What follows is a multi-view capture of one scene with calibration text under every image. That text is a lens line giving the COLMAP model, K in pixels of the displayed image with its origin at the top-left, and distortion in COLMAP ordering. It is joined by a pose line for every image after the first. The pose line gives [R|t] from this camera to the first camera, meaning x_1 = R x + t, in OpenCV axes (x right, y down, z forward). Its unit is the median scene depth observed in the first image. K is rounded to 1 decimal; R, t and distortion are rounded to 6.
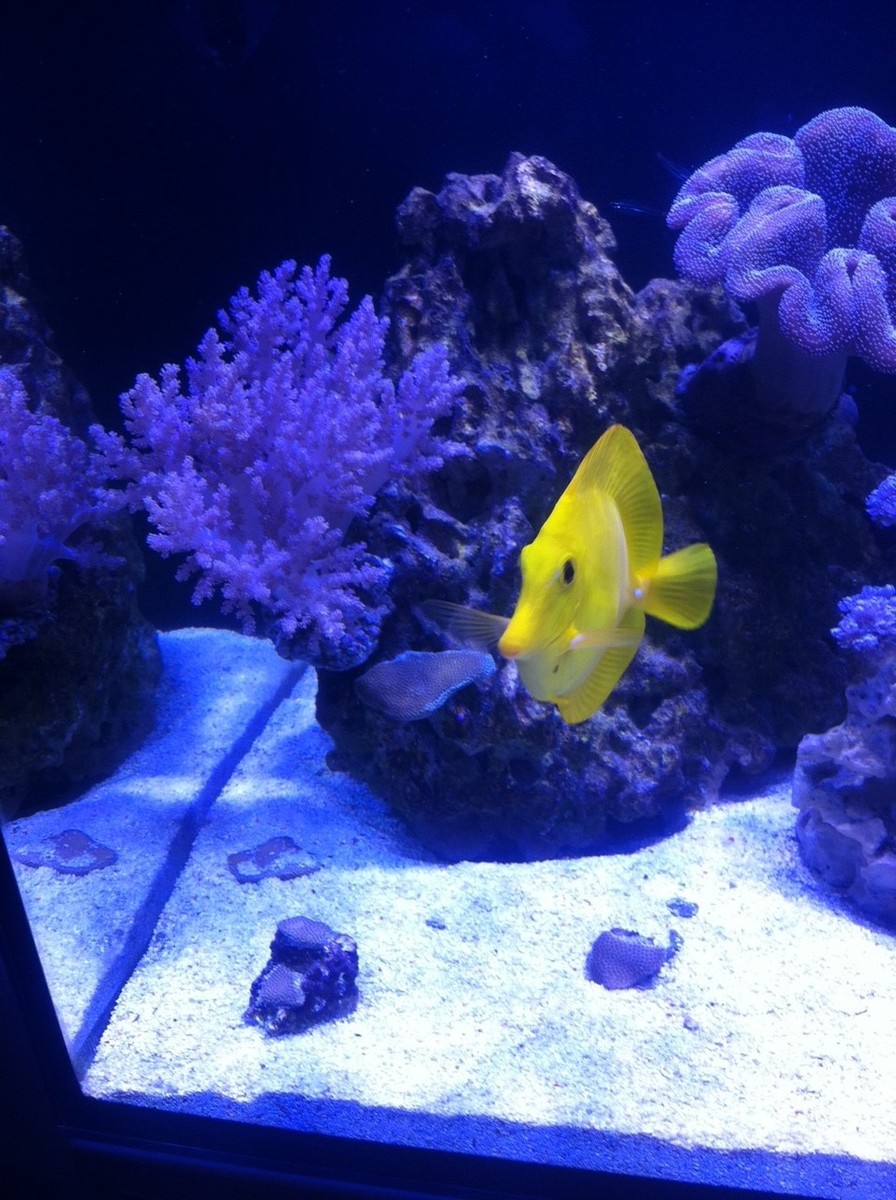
lens RADIAL K [[1205.0, 0, 541.4], [0, 1205.0, 531.3], [0, 0, 1]] dist [0.088981, 0.000000]
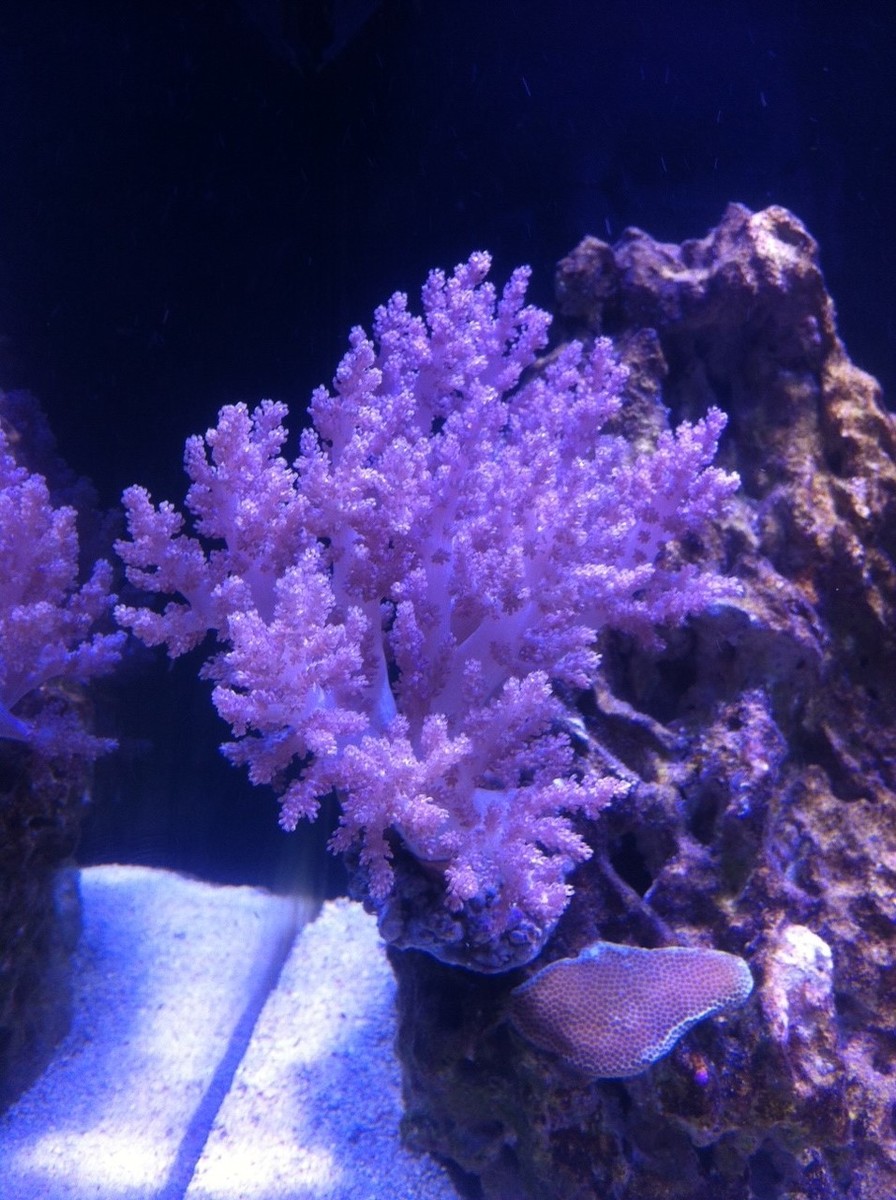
lens RADIAL K [[1078.1, 0, 447.3], [0, 1078.1, 593.8], [0, 0, 1]] dist [0.097304, -0.069504]
pose [[0.987955, 0.097758, 0.119951, -0.247543], [-0.075261, 0.980871, -0.179522, 0.034562], [-0.135207, 0.168333, 0.976414, 0.459120]]
